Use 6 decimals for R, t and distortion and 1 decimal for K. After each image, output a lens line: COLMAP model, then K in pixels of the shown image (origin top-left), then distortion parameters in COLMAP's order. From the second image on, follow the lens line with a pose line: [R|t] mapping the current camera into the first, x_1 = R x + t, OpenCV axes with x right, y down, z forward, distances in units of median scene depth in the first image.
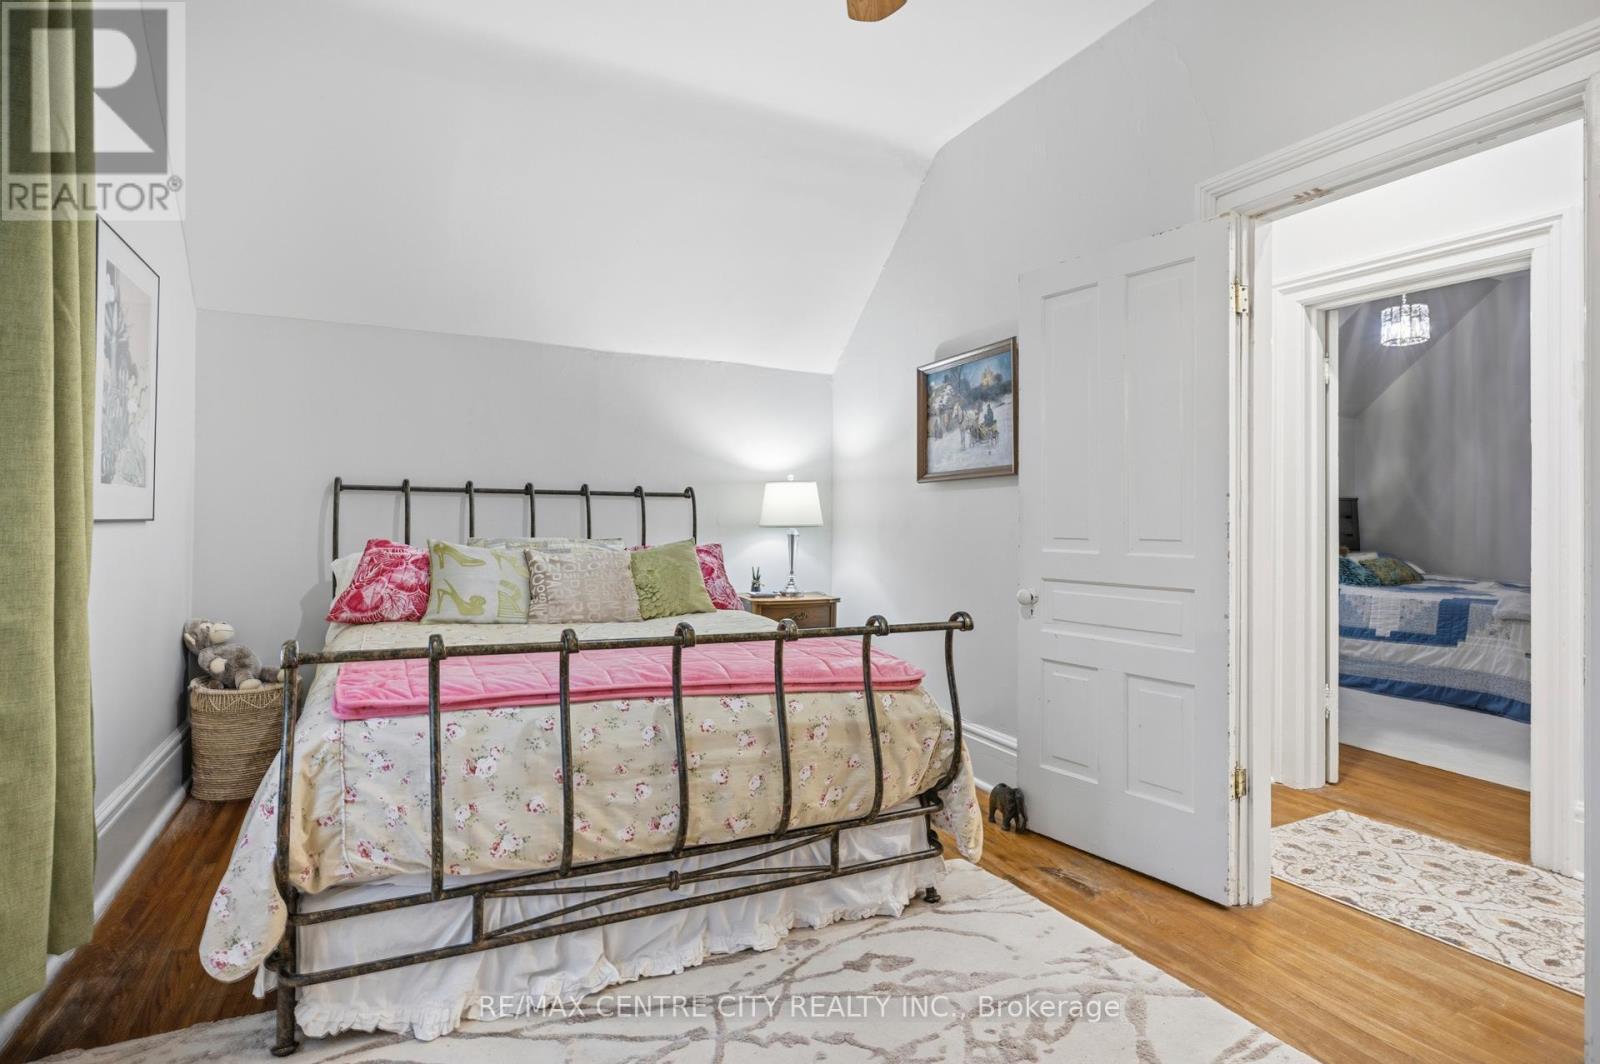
lens RADIAL K [[830.4, 0, 800.3], [0, 830.4, 514.5], [0, 0, 1]] dist [-0.000262, -0.000797]
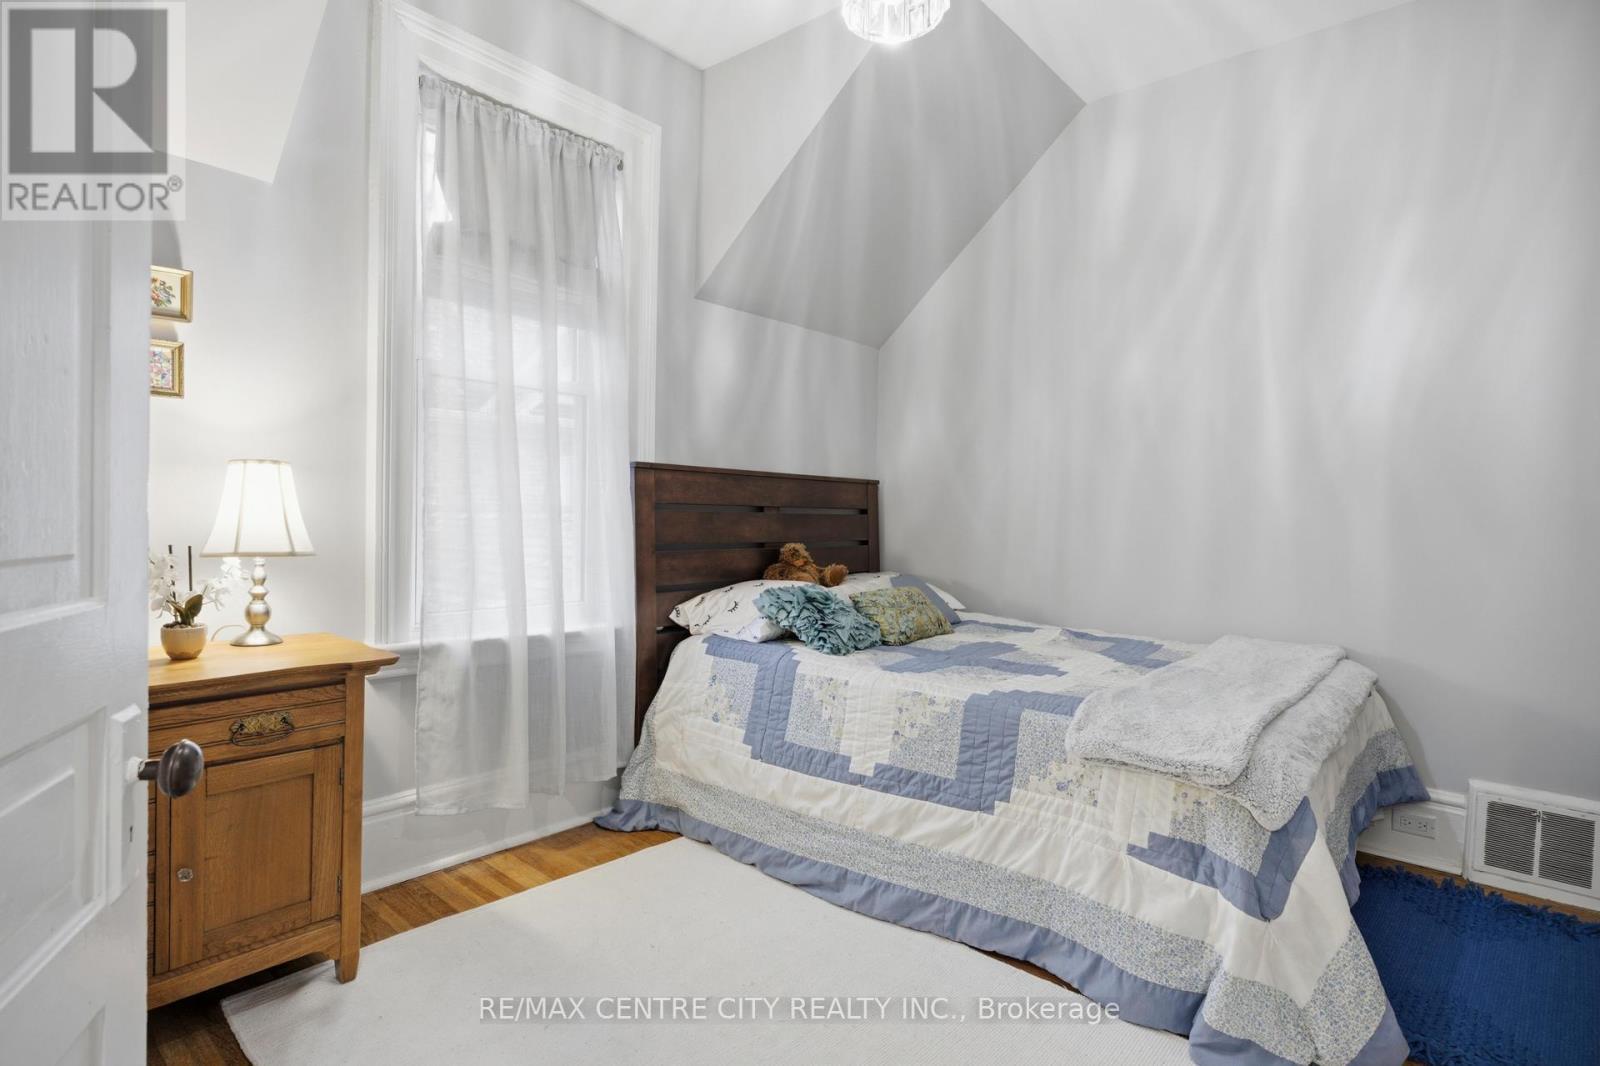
lens RADIAL K [[830.4, 0, 798.0], [0, 830.4, 538.5], [0, 0, 1]] dist [-0.000262, -0.000797]
pose [[0.918943, 0.010072, 0.394262, 0.512964], [-0.021851, 0.999439, 0.025396, 0.009824], [-0.393785, -0.031952, 0.918647, 0.632257]]
